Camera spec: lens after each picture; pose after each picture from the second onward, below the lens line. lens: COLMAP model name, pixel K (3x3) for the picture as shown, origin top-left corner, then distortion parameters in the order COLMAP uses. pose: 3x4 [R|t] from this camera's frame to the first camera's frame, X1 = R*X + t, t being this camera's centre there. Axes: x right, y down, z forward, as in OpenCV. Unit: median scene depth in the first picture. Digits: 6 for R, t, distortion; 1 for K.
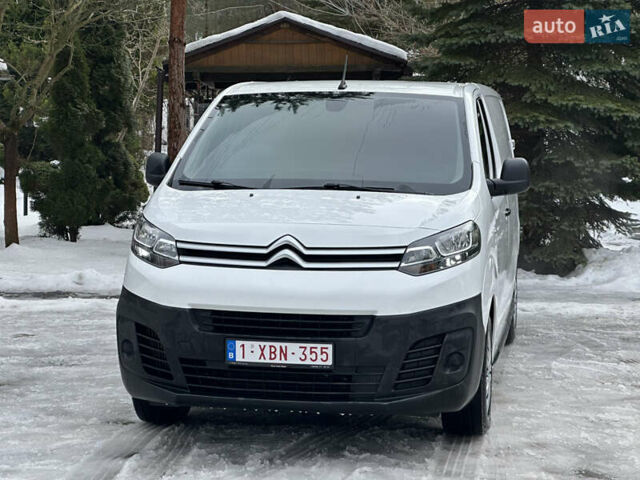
lens RADIAL K [[1398.4, 0, 327.0], [0, 1398.4, 243.5], [0, 0, 1]] dist [0.211364, 0.000000]
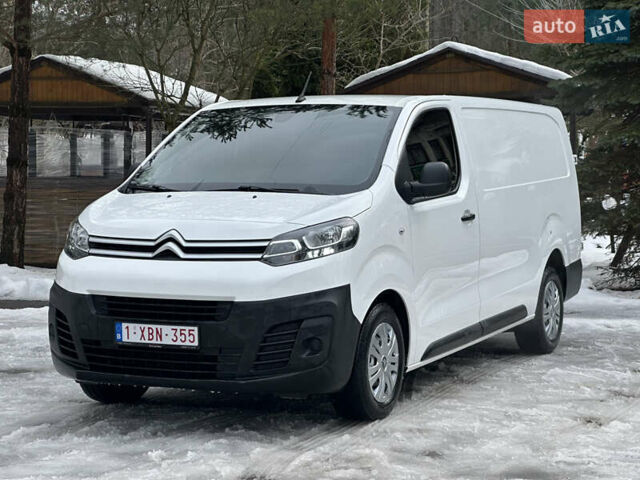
lens RADIAL K [[1398.4, 0, 320.3], [0, 1398.4, 236.0], [0, 0, 1]] dist [0.211364, 0.000000]
pose [[0.963320, 0.000083, -0.268355, 0.380091], [-0.009879, 0.999333, -0.035155, 0.036954], [0.268173, 0.036516, 0.962678, -0.039160]]
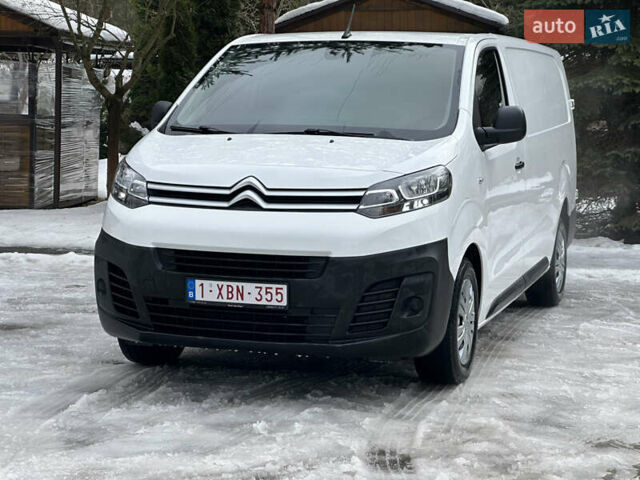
lens RADIAL K [[1398.4, 0, 318.5], [0, 1398.4, 240.9], [0, 0, 1]] dist [0.211364, 0.000000]
pose [[0.990251, 0.017434, -0.138198, 0.158354], [-0.016243, 0.999821, 0.009743, 0.029391], [0.138343, -0.007404, 0.990357, 0.011952]]
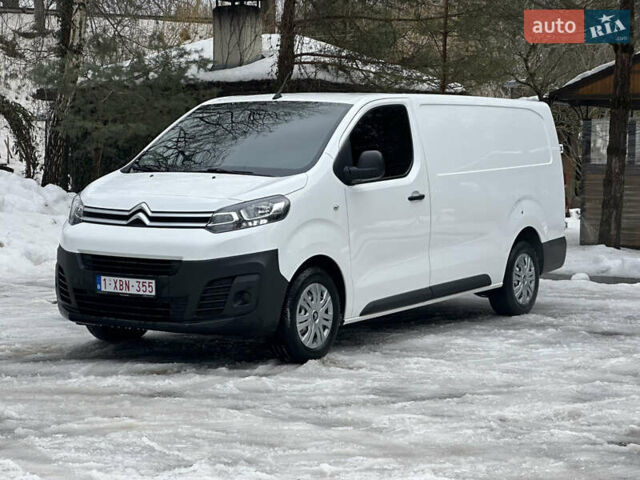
lens RADIAL K [[1398.4, 0, 317.6], [0, 1398.4, 217.7], [0, 0, 1]] dist [0.211364, 0.000000]
pose [[0.916505, 0.018838, -0.399580, 0.681480], [-0.033696, 0.998976, -0.030190, 0.045054], [0.398602, 0.041134, 0.916201, -0.203576]]
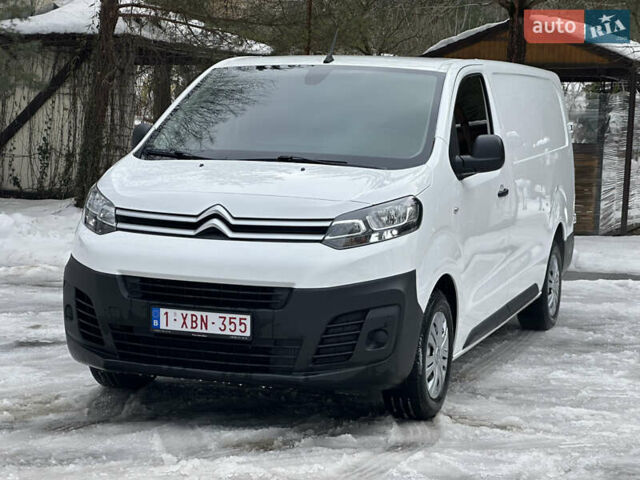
lens RADIAL K [[1398.4, 0, 319.5], [0, 1398.4, 237.4], [0, 0, 1]] dist [0.211364, 0.000000]
pose [[0.985970, 0.030476, -0.164117, 0.205553], [-0.030344, 0.999534, 0.003308, 0.011704], [0.164141, 0.001718, 0.986435, 0.030047]]
